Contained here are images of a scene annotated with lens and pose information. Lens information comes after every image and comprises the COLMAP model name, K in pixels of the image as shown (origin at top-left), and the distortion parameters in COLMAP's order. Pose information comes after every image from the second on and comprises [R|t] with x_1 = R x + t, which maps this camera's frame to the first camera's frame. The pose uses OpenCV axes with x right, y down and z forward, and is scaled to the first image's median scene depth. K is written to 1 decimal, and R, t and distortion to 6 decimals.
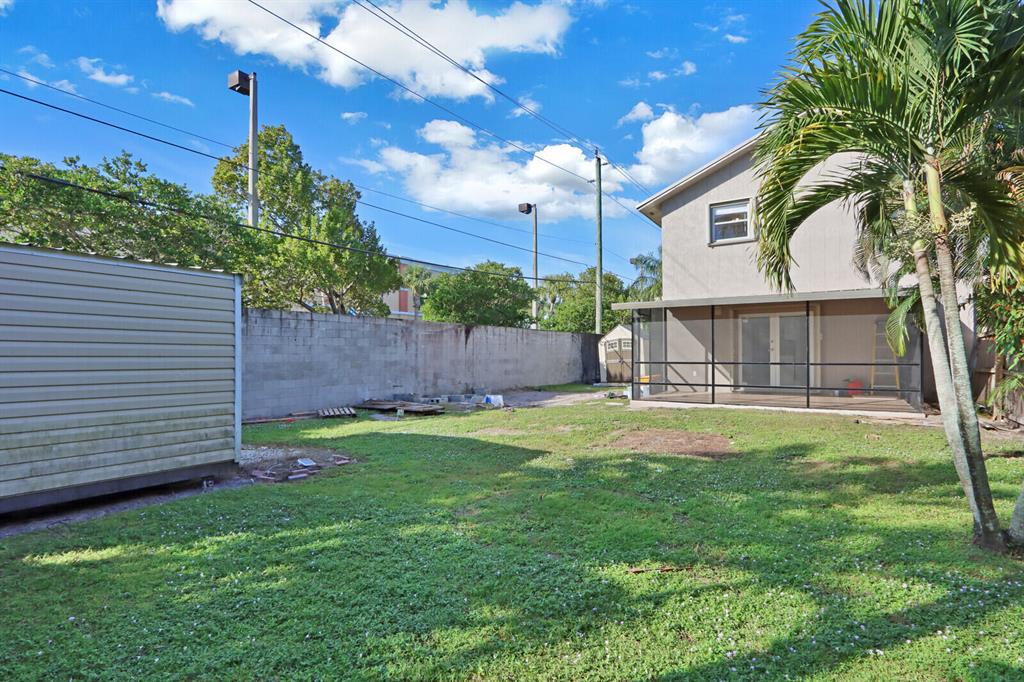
lens RADIAL K [[499.1, 0, 511.7], [0, 499.1, 348.2], [0, 0, 1]] dist [-0.024743, 0.003815]
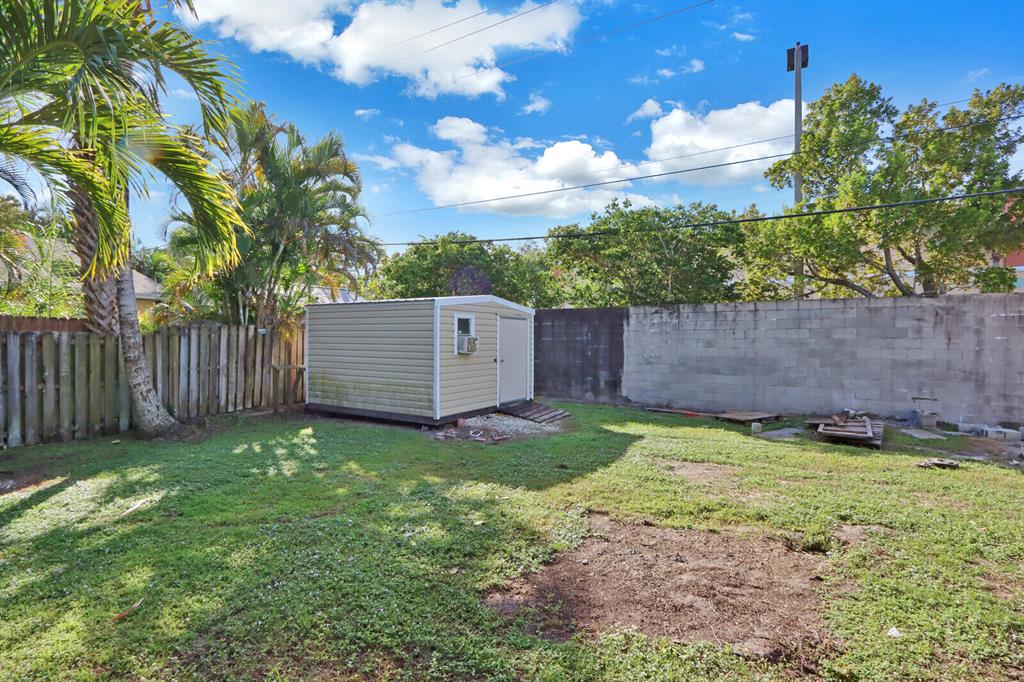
lens RADIAL K [[499.1, 0, 514.6], [0, 499.1, 336.1], [0, 0, 1]] dist [-0.024743, 0.003815]
pose [[0.055113, -0.004071, -0.998472, 0.438050], [0.010556, 0.999938, -0.003494, -0.011232], [0.998424, -0.010347, 0.055153, 0.491772]]
